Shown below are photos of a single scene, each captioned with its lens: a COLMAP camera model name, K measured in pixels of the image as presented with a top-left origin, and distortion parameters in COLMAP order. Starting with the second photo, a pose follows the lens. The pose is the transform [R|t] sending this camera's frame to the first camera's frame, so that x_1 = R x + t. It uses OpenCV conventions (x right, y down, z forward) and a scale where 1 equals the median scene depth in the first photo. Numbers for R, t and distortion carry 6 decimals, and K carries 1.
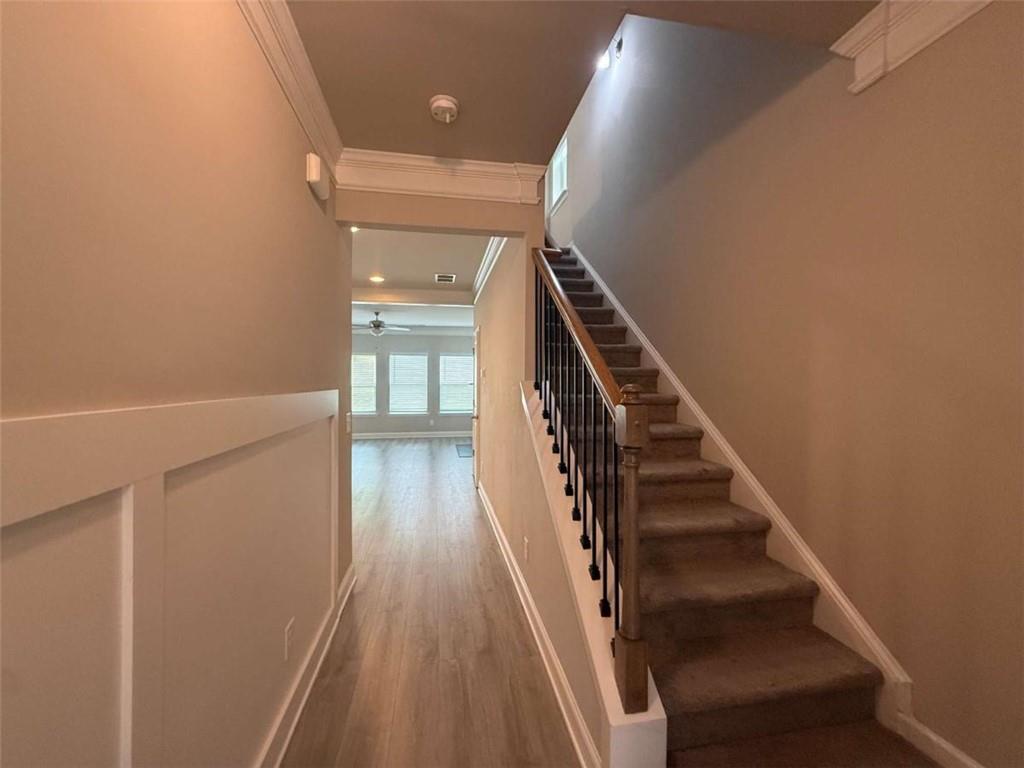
lens RADIAL K [[408.1, 0, 511.1], [0, 408.1, 381.7], [0, 0, 1]] dist [-0.000065, -0.001195]
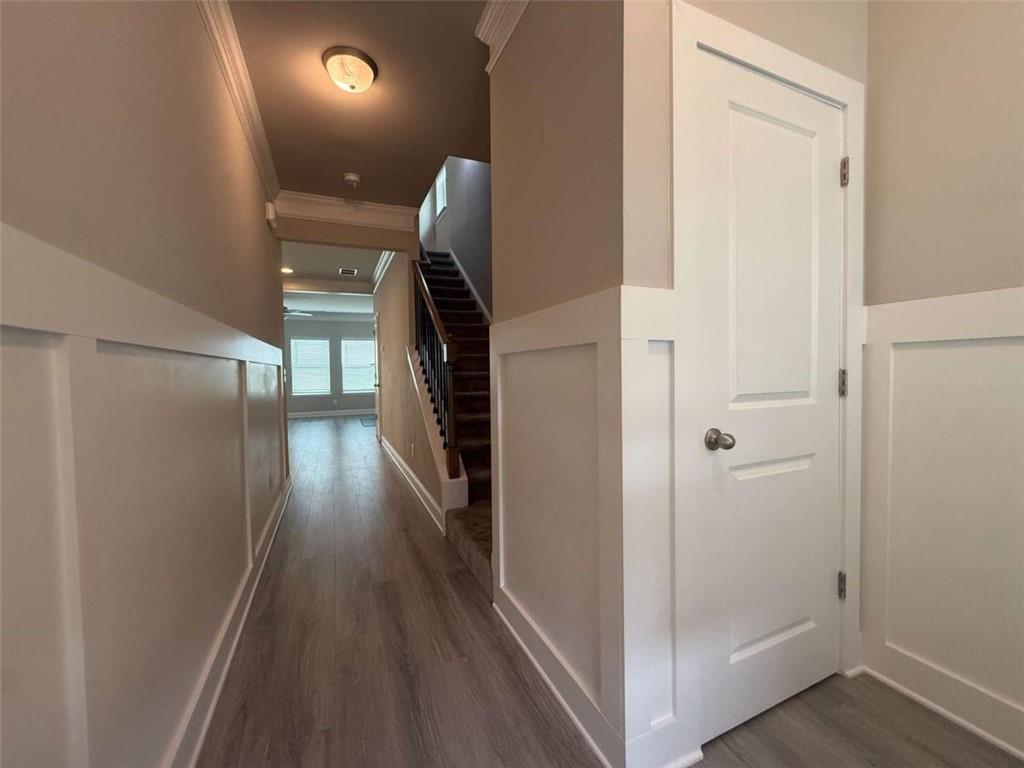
lens RADIAL K [[408.1, 0, 513.2], [0, 408.1, 383.6], [0, 0, 1]] dist [-0.000065, -0.001195]
pose [[0.972276, -0.025284, 0.232466, 0.026553], [0.018990, 0.999391, 0.029271, 0.053551], [-0.233065, -0.024045, 0.972164, -0.306617]]
